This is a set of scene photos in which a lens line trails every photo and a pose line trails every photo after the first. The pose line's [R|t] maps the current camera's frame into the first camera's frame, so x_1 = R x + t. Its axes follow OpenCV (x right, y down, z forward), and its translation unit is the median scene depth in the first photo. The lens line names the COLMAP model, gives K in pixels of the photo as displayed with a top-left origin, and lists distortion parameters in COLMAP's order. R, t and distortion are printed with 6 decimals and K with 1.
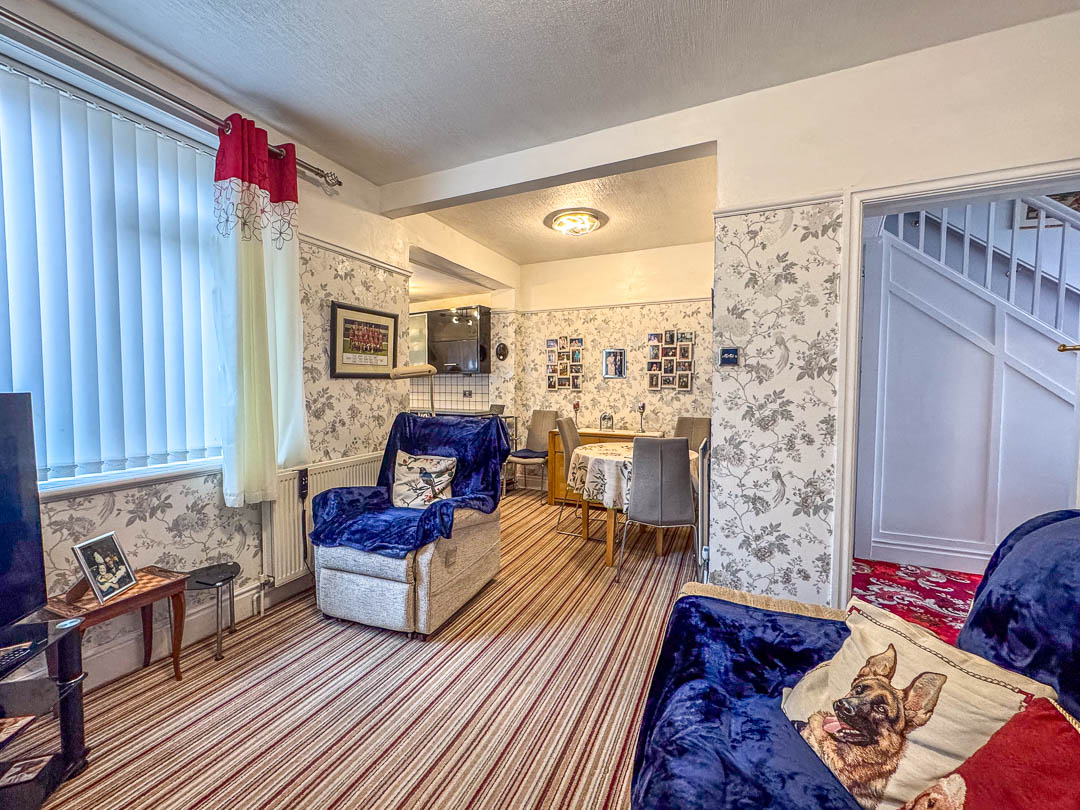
lens RADIAL K [[434.1, 0, 541.8], [0, 434.1, 403.8], [0, 0, 1]] dist [0.002165, 0.000043]
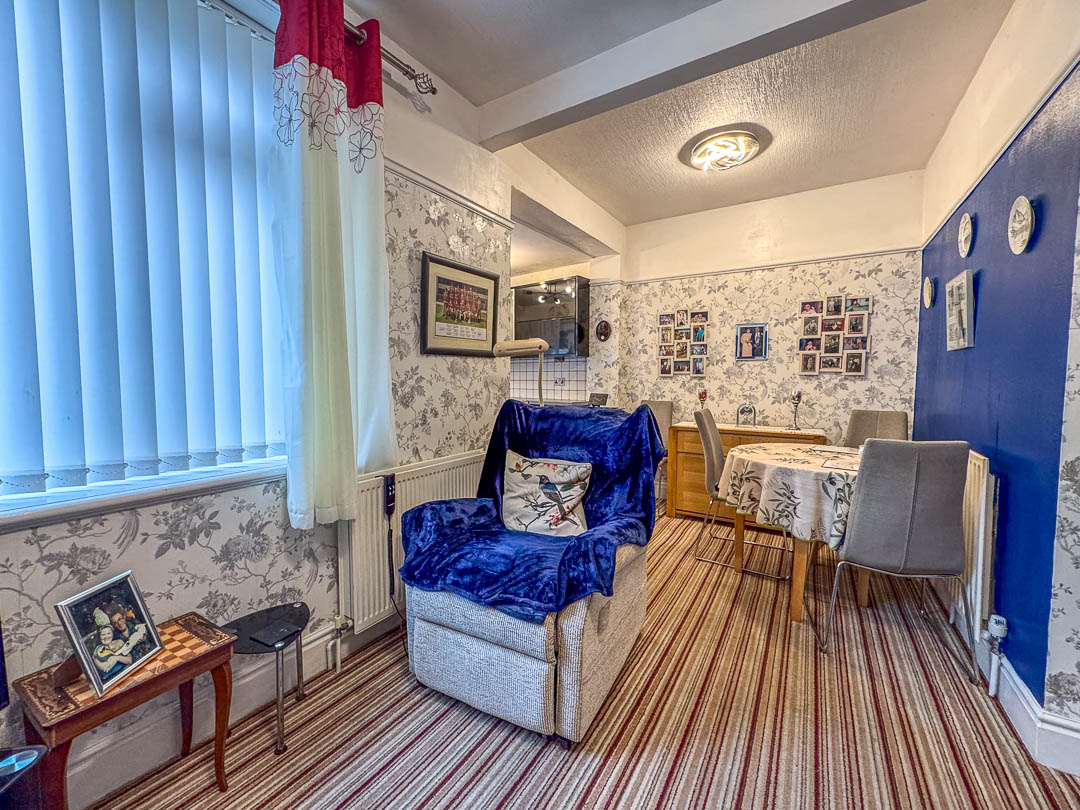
lens RADIAL K [[434.1, 0, 543.0], [0, 434.1, 403.6], [0, 0, 1]] dist [0.002165, 0.000043]
pose [[0.990862, 0.007529, -0.134668, -0.184606], [-0.005344, 0.999848, 0.016582, 0.015611], [0.134772, -0.015711, 0.990752, 0.293815]]
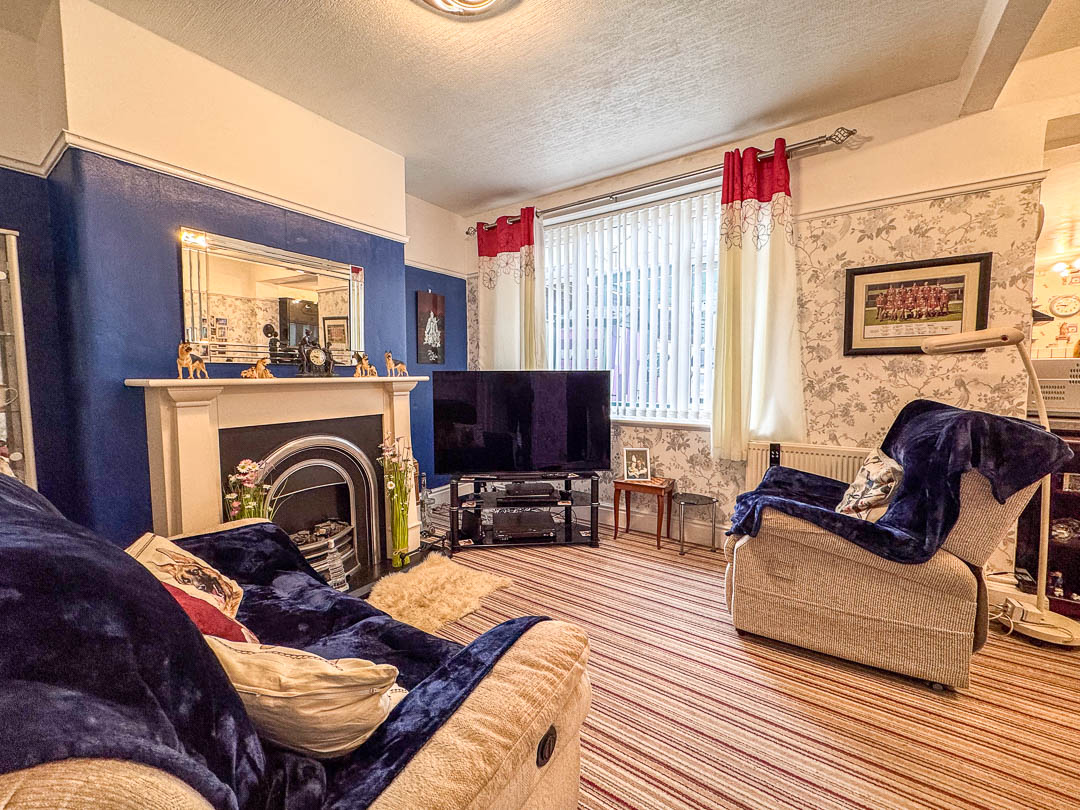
lens RADIAL K [[434.1, 0, 533.7], [0, 434.1, 403.6], [0, 0, 1]] dist [0.002165, 0.000043]
pose [[-0.177871, 0.063258, -0.982019, 0.571441], [-0.039353, 0.996676, 0.071330, 0.000333], [0.983267, 0.051333, -0.174790, 0.574999]]
